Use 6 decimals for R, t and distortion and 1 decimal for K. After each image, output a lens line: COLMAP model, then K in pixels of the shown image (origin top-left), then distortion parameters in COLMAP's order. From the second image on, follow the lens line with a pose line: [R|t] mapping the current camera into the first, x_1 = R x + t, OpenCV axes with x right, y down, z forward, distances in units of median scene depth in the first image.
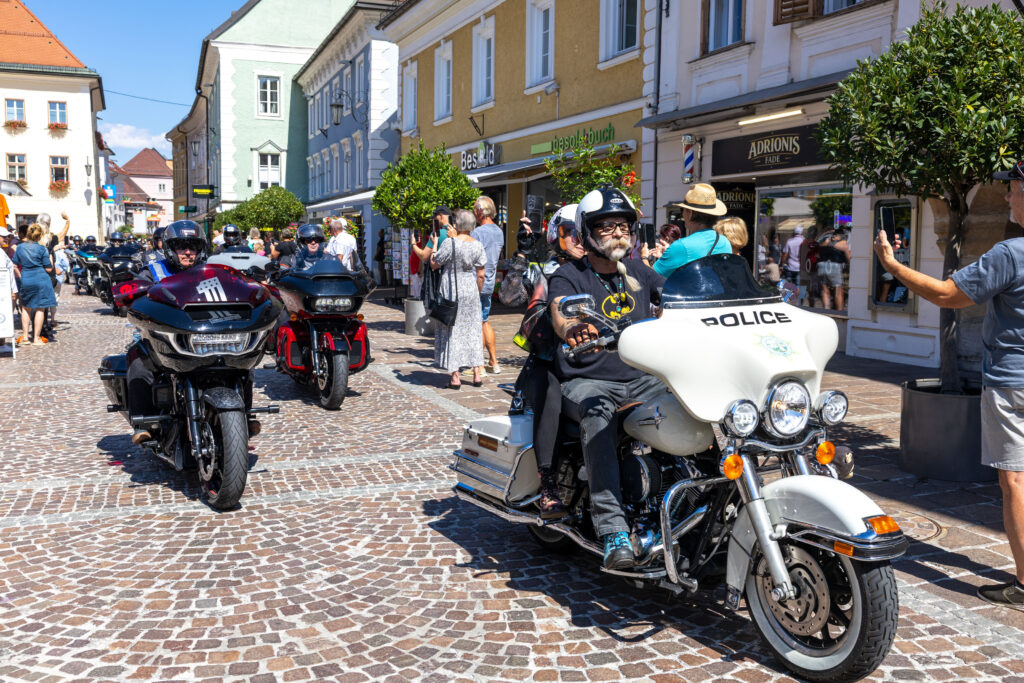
lens RADIAL K [[1023.2, 0, 512.0], [0, 1023.2, 341.5], [0, 0, 1]] dist [0.012342, 0.003976]
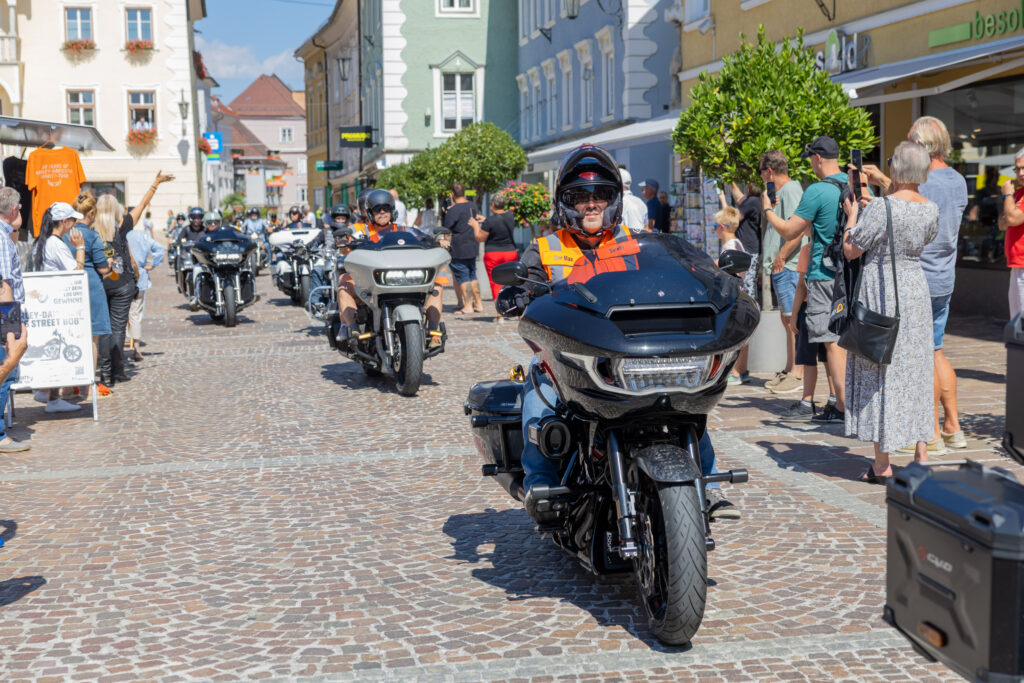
lens RADIAL K [[1632.9, 0, 512.0], [0, 1632.9, 341.5], [0, 0, 1]] dist [0.035213, -0.003950]
pose [[0.981743, -0.011993, -0.189833, -0.032511], [0.009240, 0.999839, -0.015381, -0.006316], [0.189987, 0.013346, 0.981696, 0.054154]]
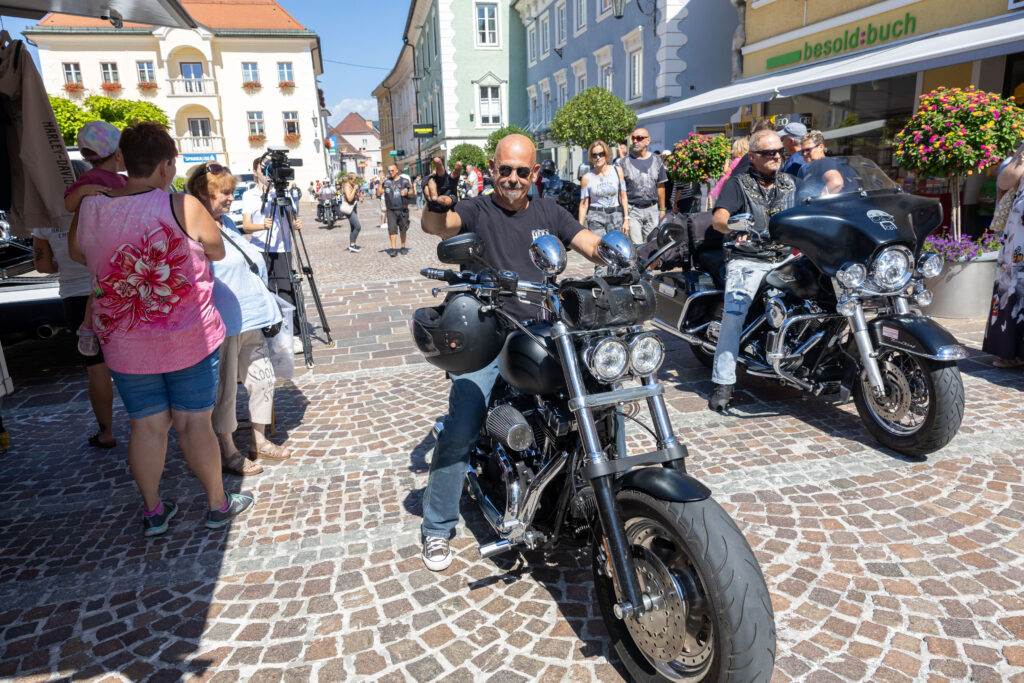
lens RADIAL K [[684.0, 0, 512.0], [0, 684.0, 341.5], [0, 0, 1]] dist [0.001915, -0.000835]
pose [[0.992168, -0.022037, -0.122953, -0.267223], [0.039494, 0.989164, 0.141402, -0.059251], [0.118505, -0.145151, 0.982287, 0.602474]]
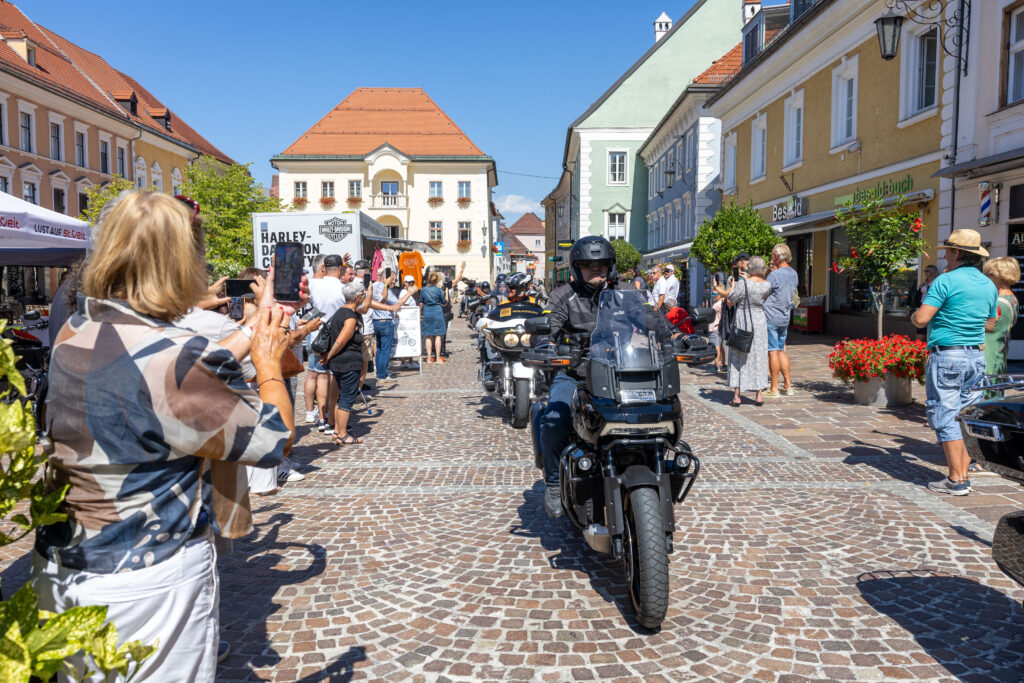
lens RADIAL K [[840.8, 0, 512.0], [0, 840.8, 341.5], [0, 0, 1]] dist [-0.003916, 0.010312]
pose [[0.936268, 0.012931, -0.351050, 0.010707], [-0.022591, 0.999470, -0.023435, -0.000250], [0.350560, 0.029872, 0.936064, -0.003083]]
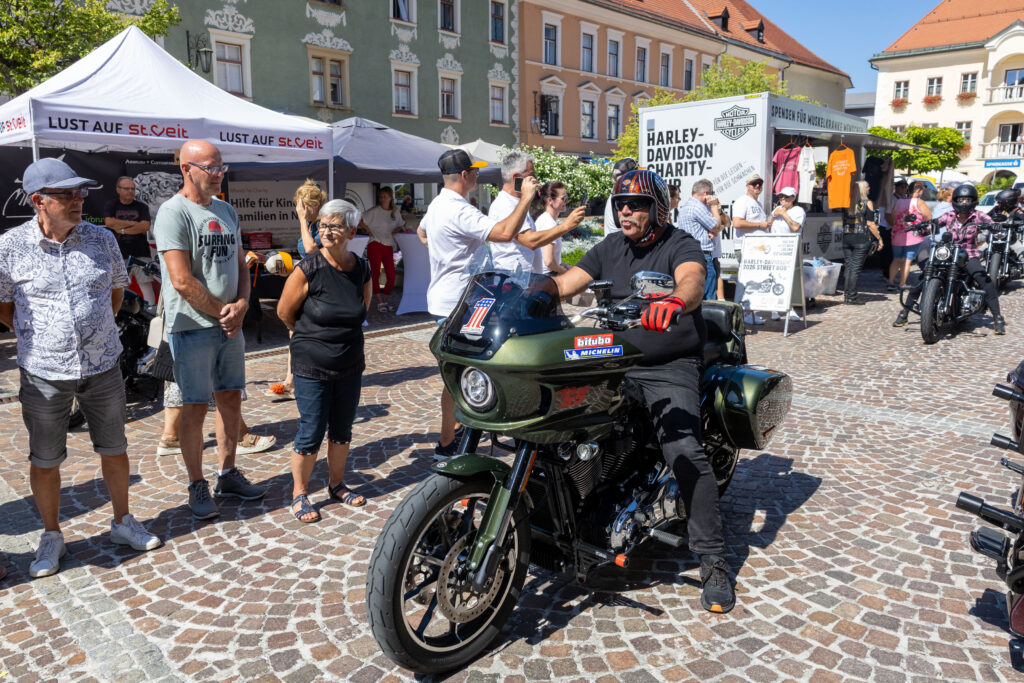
lens RADIAL K [[762.1, 0, 512.0], [0, 762.1, 341.5], [0, 0, 1]] dist [-0.006592, 0.013143]
pose [[0.446833, 0.152581, -0.881510, -0.004140], [-0.071402, 0.988287, 0.134869, -0.025923], [0.891763, 0.002678, 0.452494, 0.251061]]
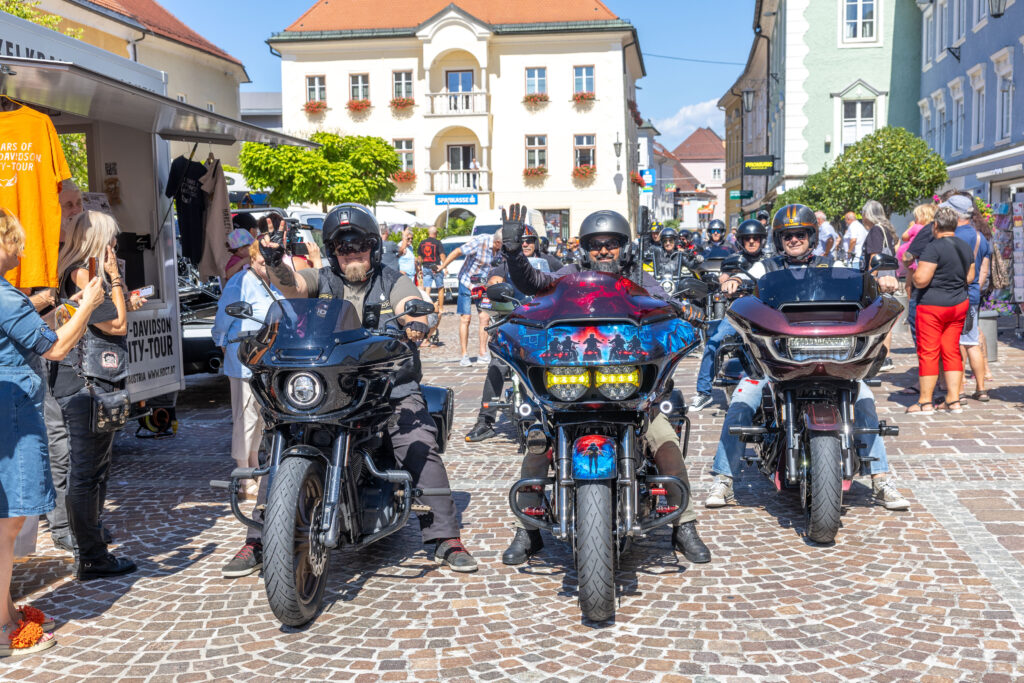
lens RADIAL K [[1177.5, 0, 512.0], [0, 1177.5, 341.5], [0, 0, 1]] dist [0.007022, -0.008981]
pose [[0.875920, 0.017384, -0.482143, -0.127840], [-0.020554, 0.999788, -0.001293, -0.047674], [0.482018, 0.011042, 0.876092, 0.462194]]
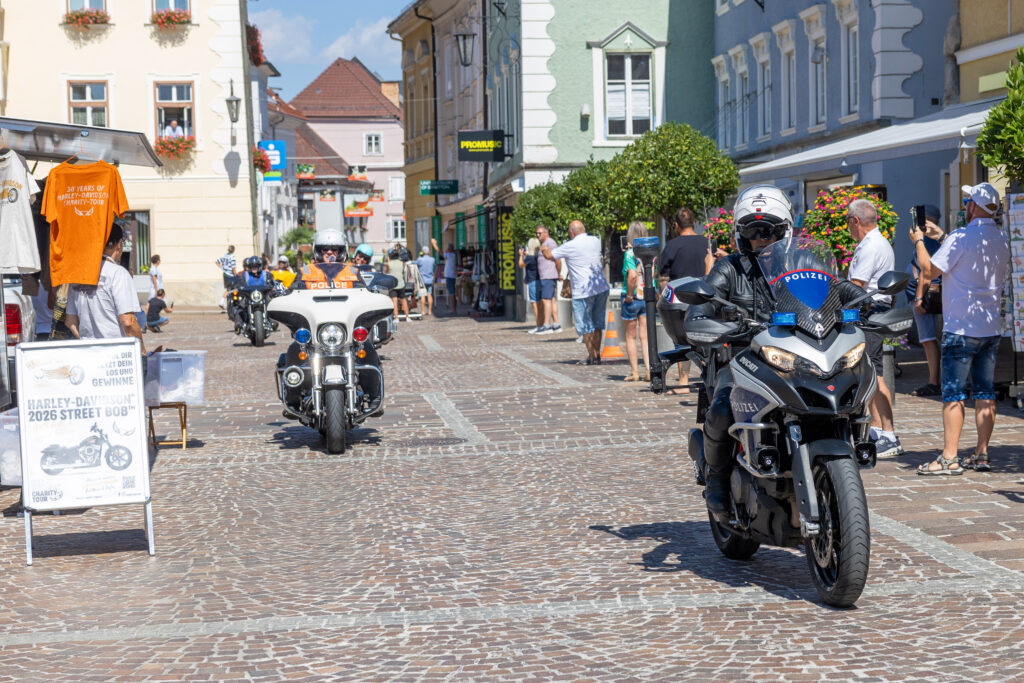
lens RADIAL K [[2340.0, 0, 625.2], [0, 2340.0, 382.9], [0, 0, 1]] dist [0.018851, 0.117155]
pose [[0.976174, -0.016866, -0.216332, -0.047066], [0.008545, 0.999189, -0.039342, -0.006970], [0.216820, 0.036556, 0.975527, 0.058924]]
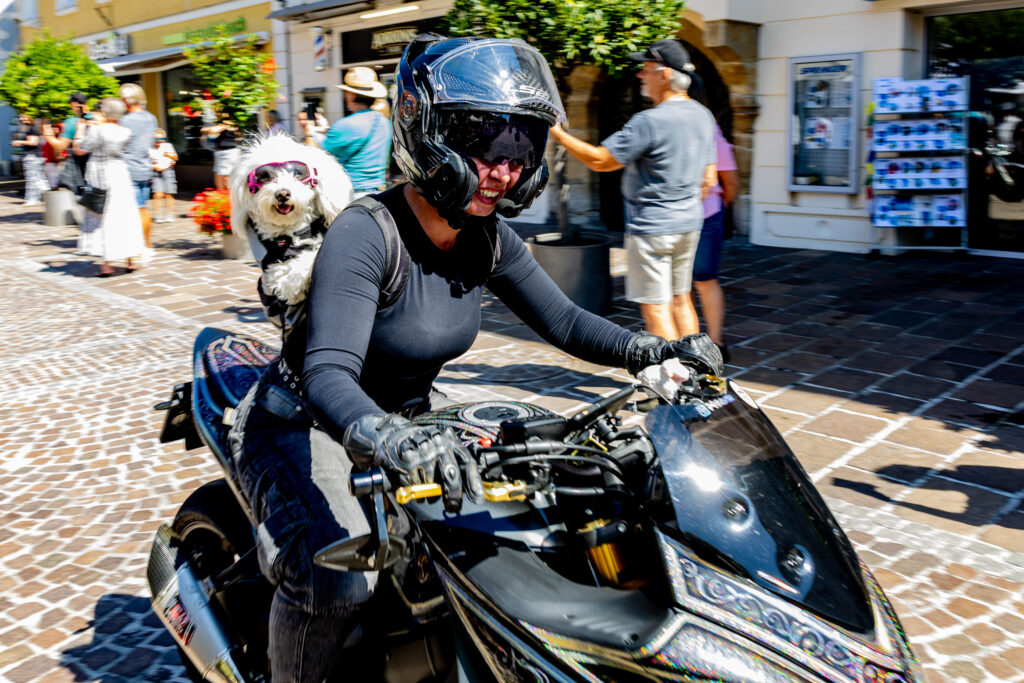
lens RADIAL K [[899.3, 0, 511.0], [0, 899.3, 240.2], [0, 0, 1]] dist [0.002088, 0.001722]
pose [[0.927567, -0.074729, 0.366107, -0.003499], [0.063519, 0.997072, 0.042588, -0.000896], [-0.368218, -0.016248, 0.929598, 0.014282]]
